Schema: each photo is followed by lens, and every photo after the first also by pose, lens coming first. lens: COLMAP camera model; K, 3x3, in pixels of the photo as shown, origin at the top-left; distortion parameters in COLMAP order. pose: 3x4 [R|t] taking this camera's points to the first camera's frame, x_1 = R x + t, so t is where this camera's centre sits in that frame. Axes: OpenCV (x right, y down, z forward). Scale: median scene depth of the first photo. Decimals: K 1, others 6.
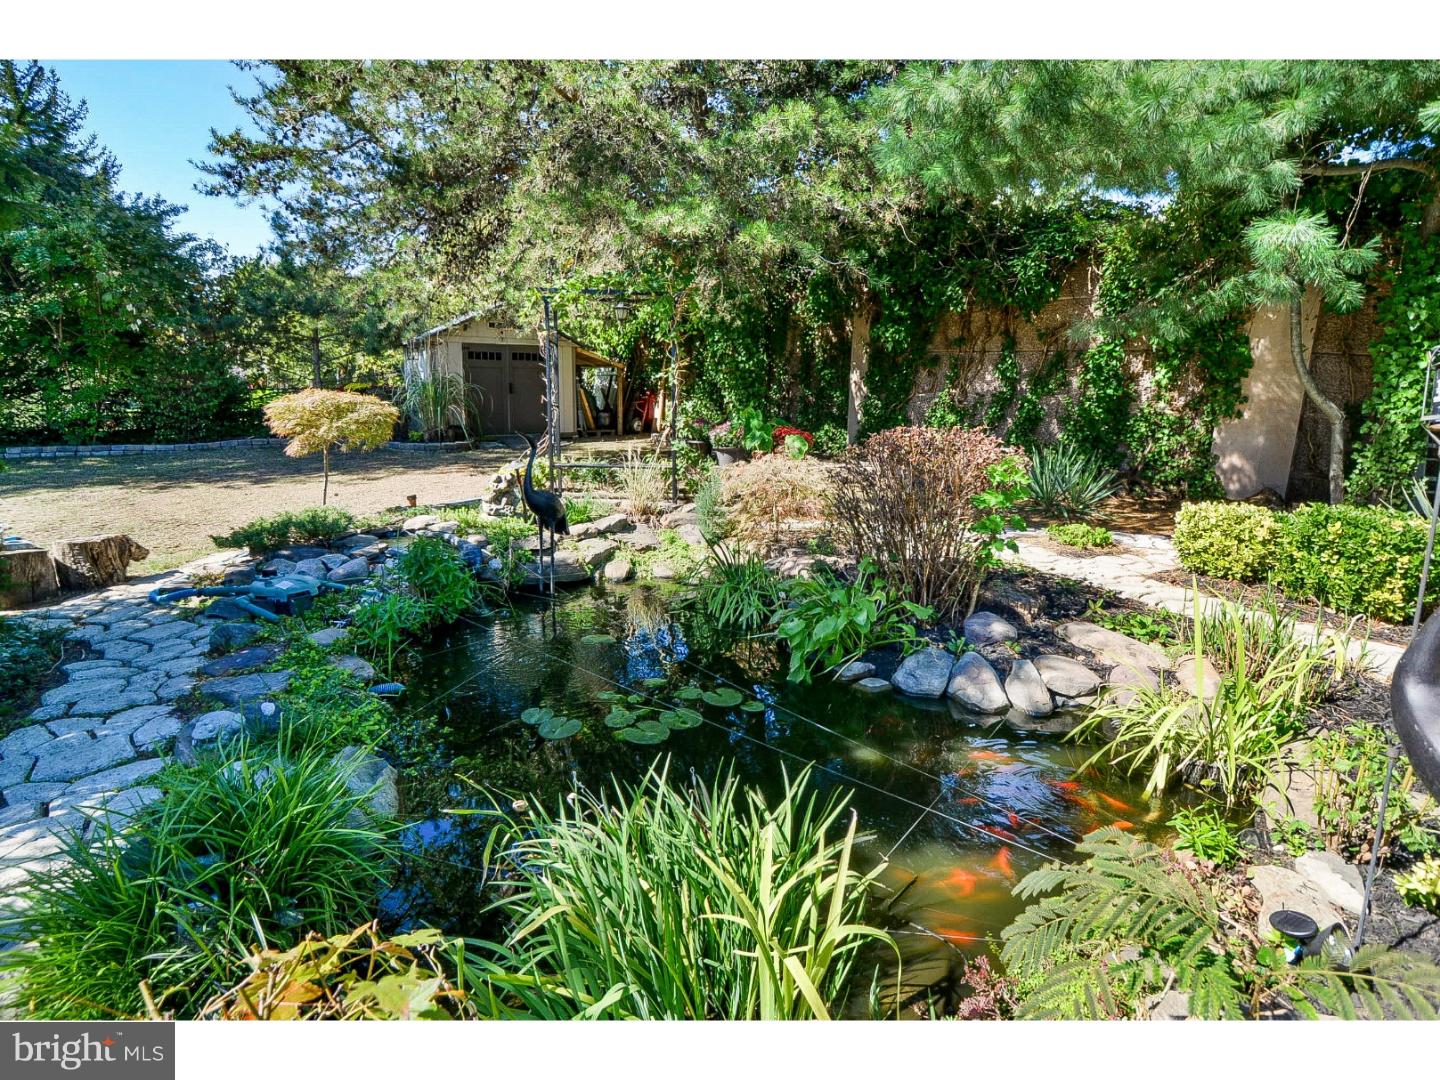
lens RADIAL K [[702.5, 0, 727.3], [0, 702.5, 533.5], [0, 0, 1]] dist [-0.039943, 0.006539]
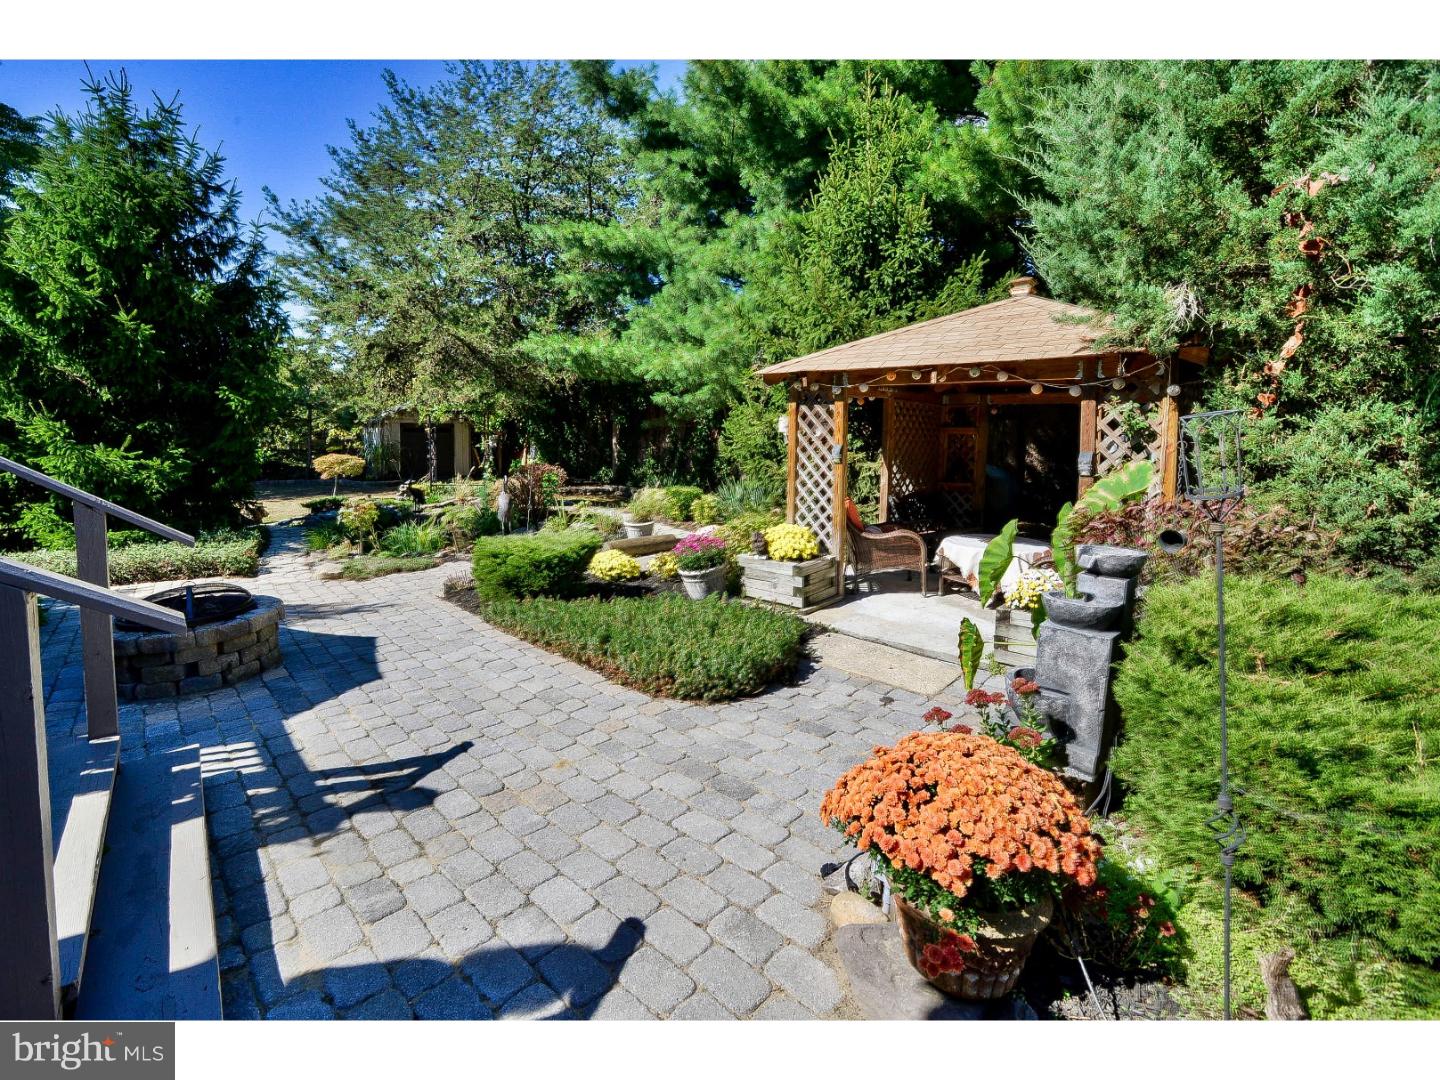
lens RADIAL K [[702.5, 0, 720.5], [0, 702.5, 525.8], [0, 0, 1]] dist [-0.039943, 0.006539]
pose [[0.998656, -0.016003, 0.049293, 0.757950], [0.019794, 0.996803, -0.077414, 0.303132], [-0.047897, 0.078285, 0.995780, -1.708609]]
